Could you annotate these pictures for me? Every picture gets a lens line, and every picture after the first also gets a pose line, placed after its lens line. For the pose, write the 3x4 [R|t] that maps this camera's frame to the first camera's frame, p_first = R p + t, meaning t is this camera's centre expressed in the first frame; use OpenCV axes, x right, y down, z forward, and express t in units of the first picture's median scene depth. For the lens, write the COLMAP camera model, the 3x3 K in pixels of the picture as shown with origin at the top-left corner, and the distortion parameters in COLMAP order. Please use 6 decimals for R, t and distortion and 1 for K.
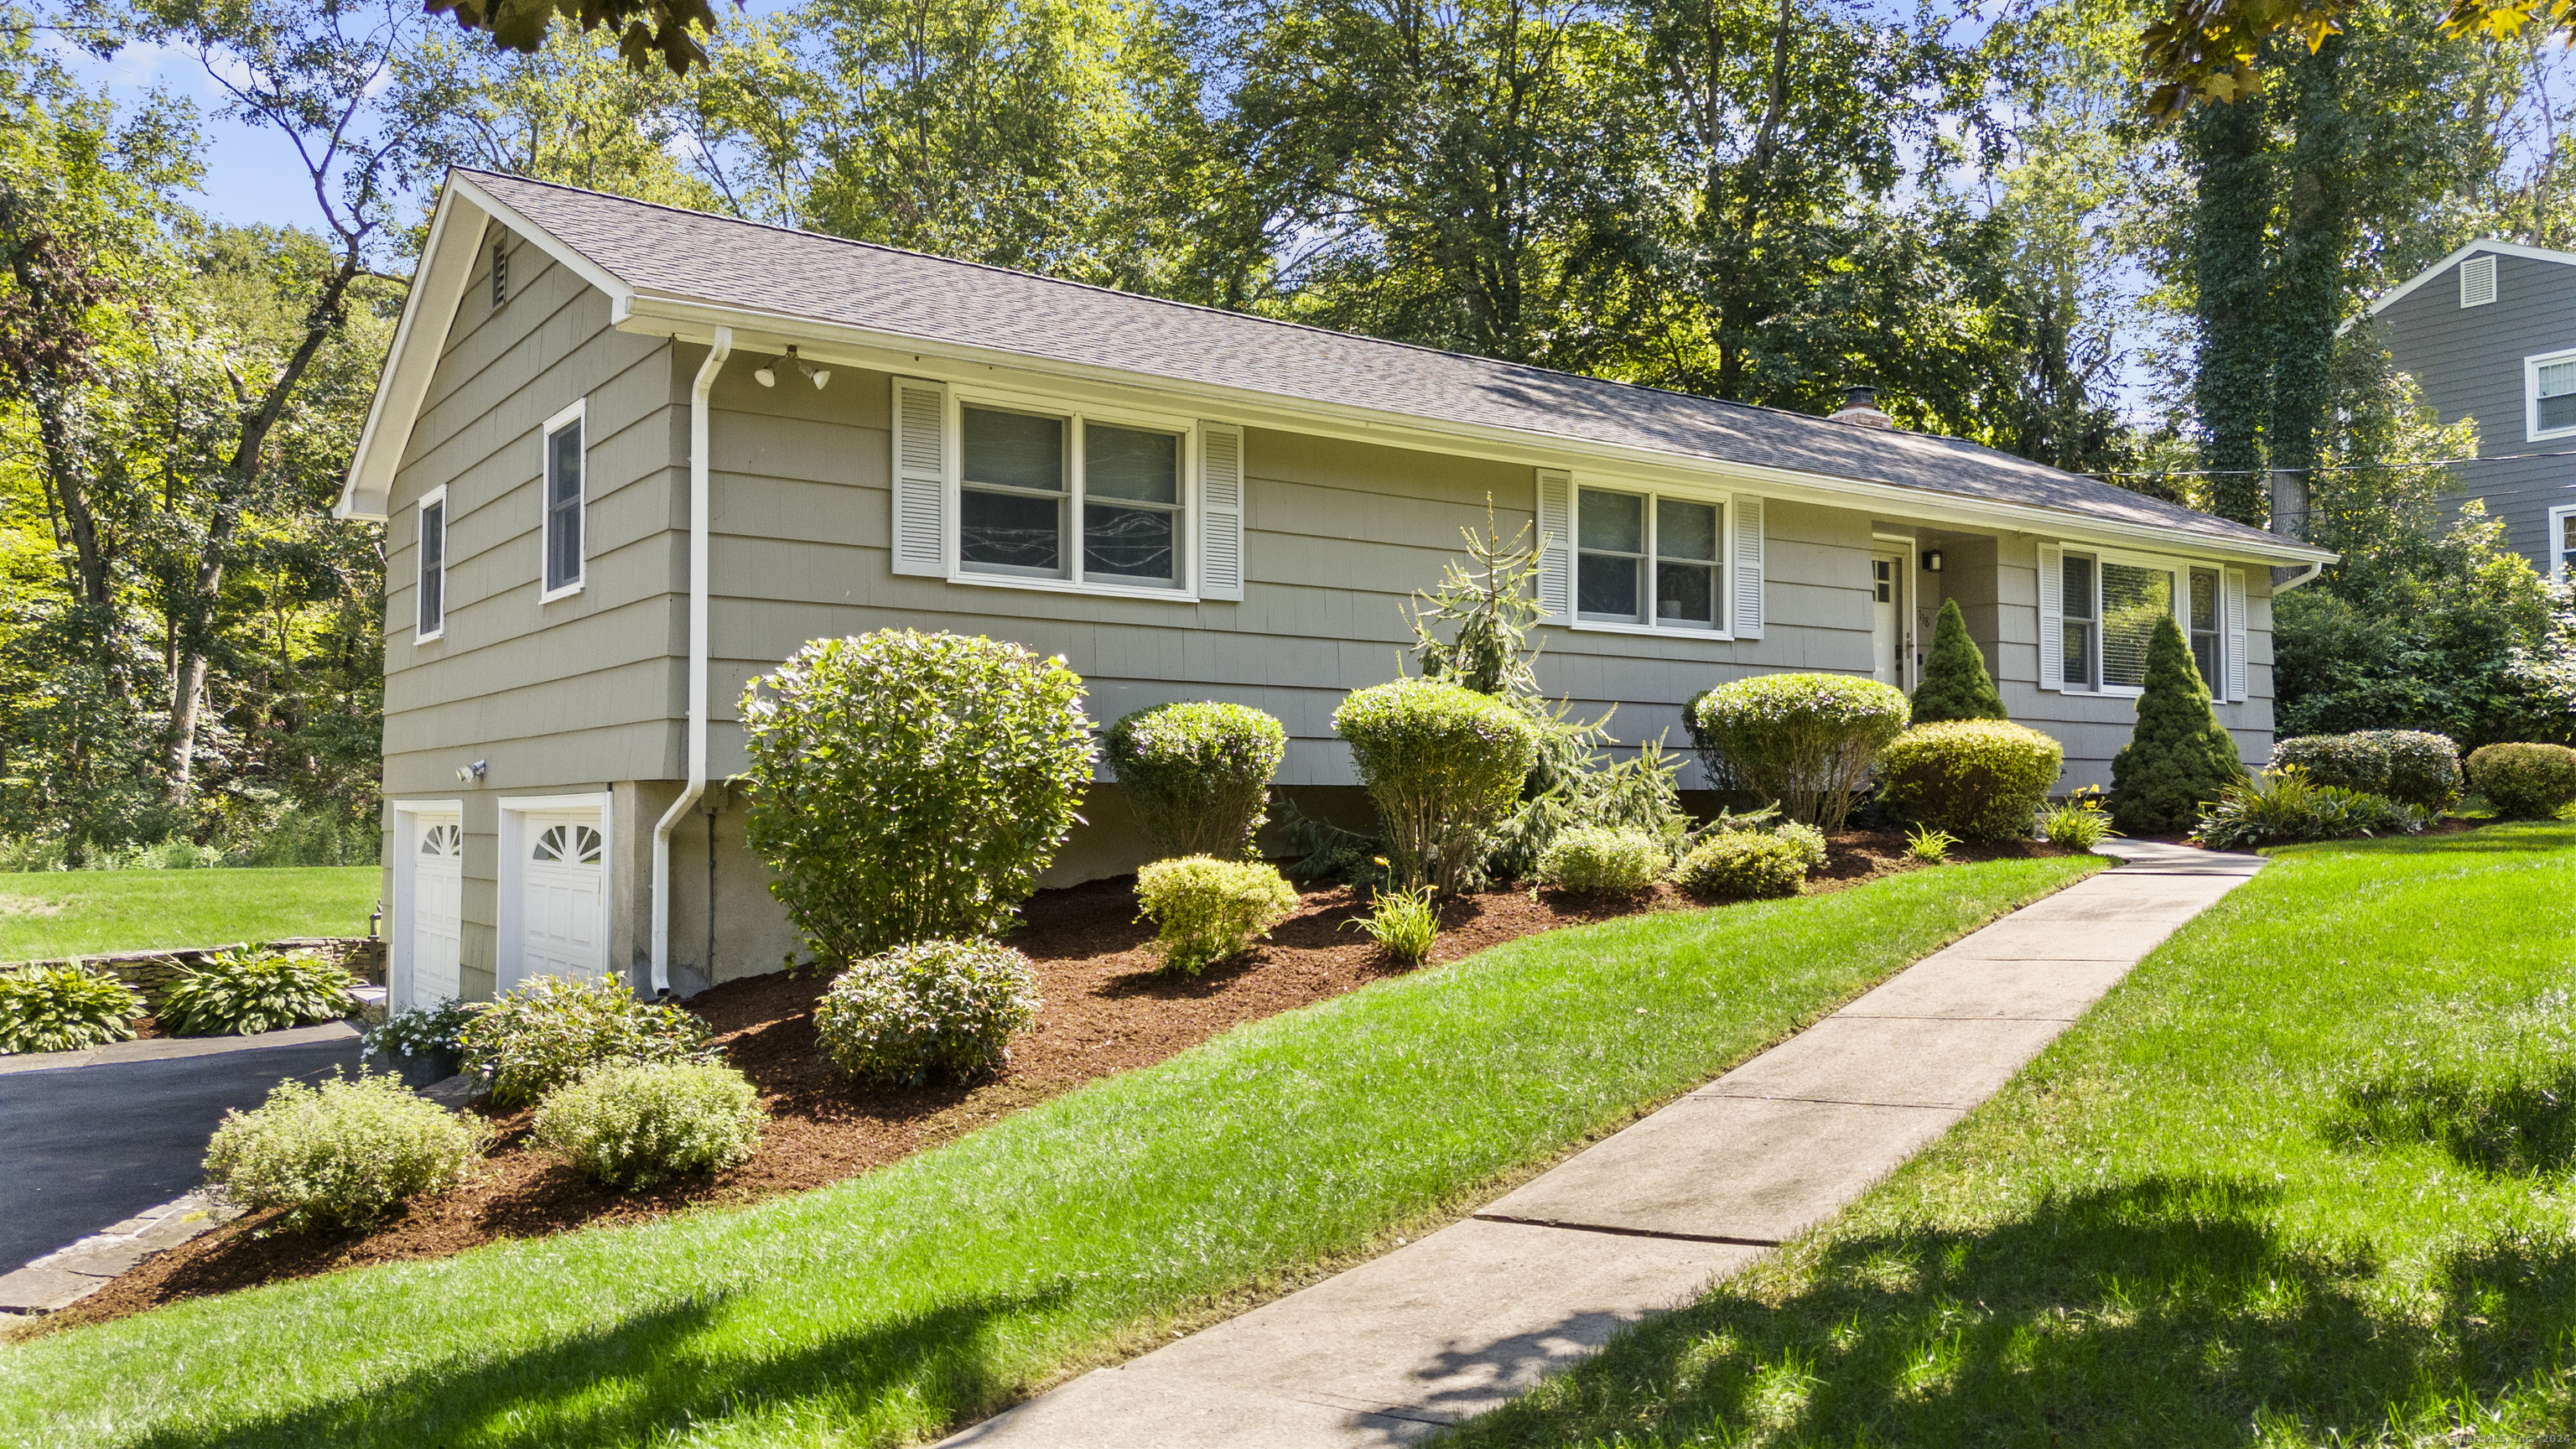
lens RADIAL K [[1830.7, 0, 1291.2], [0, 1830.7, 735.6], [0, 0, 1]] dist [0.055157, -0.016866]
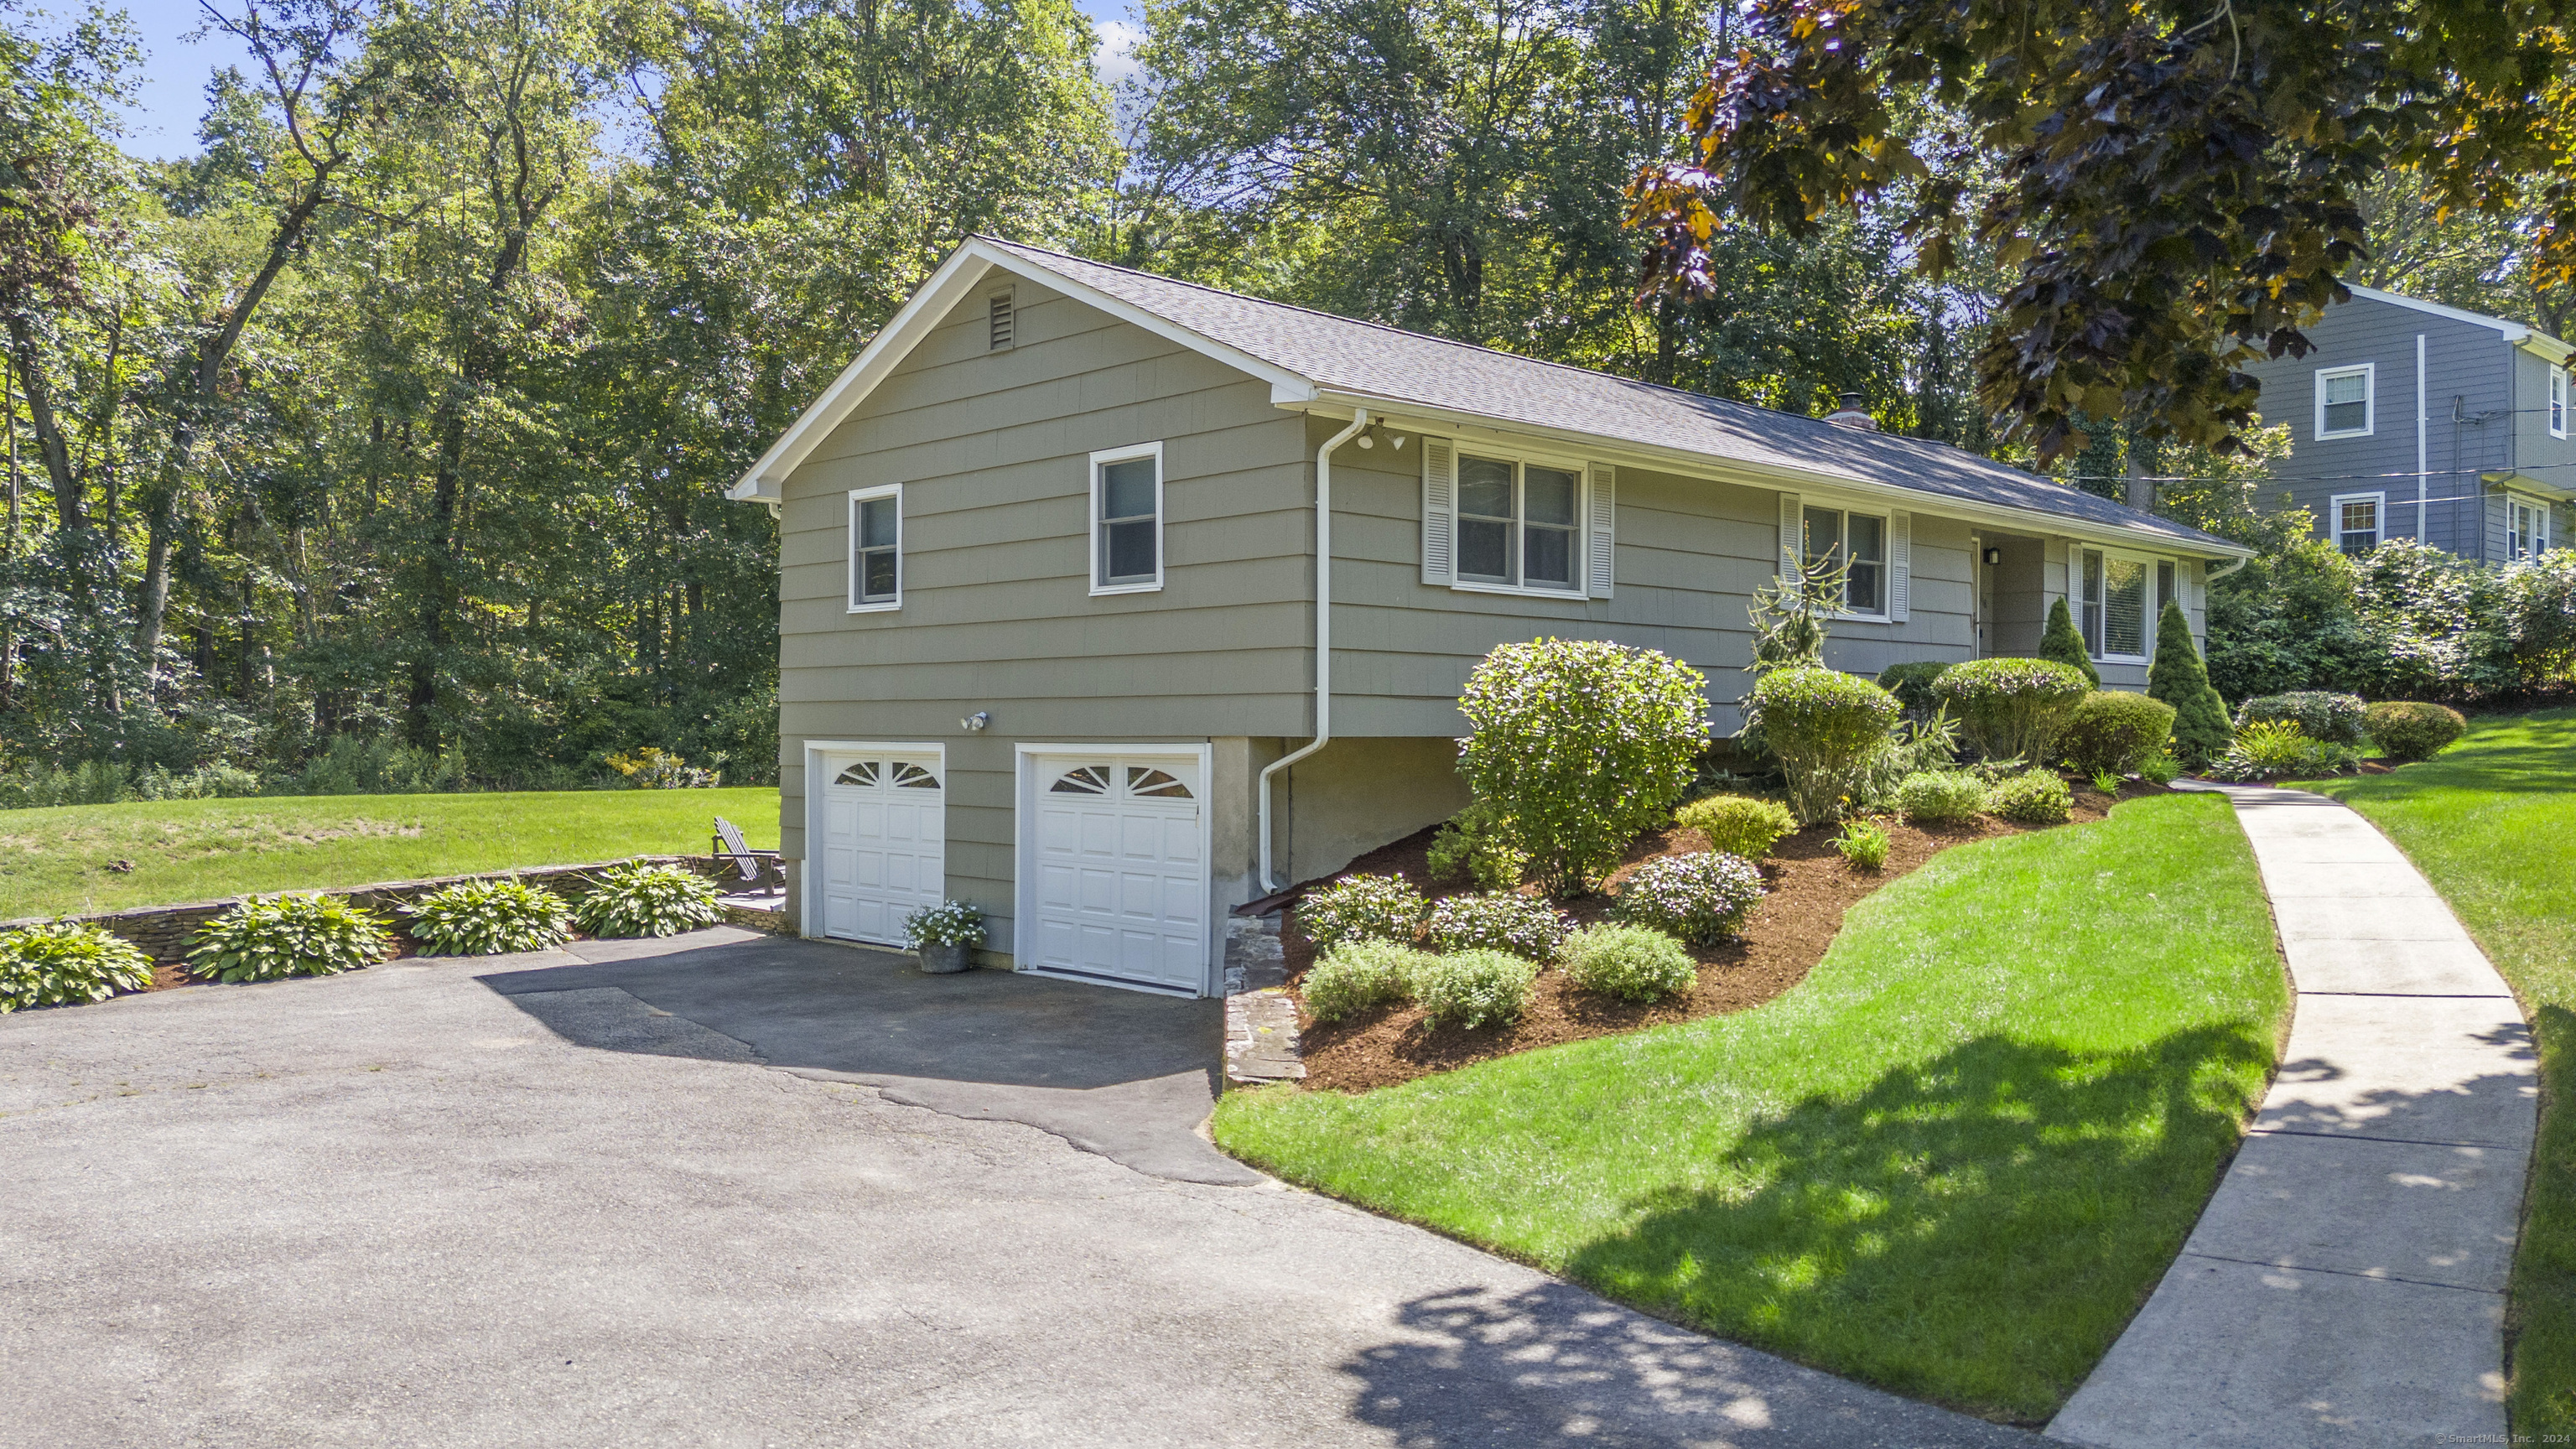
lens RADIAL K [[1830.7, 0, 1284.2], [0, 1830.7, 722.1], [0, 0, 1]] dist [0.055157, -0.016866]
pose [[0.990245, 0.005214, 0.139241, -0.343845], [-0.010266, 0.999314, 0.035586, -0.022509], [-0.138960, -0.036668, 0.989619, -0.218965]]
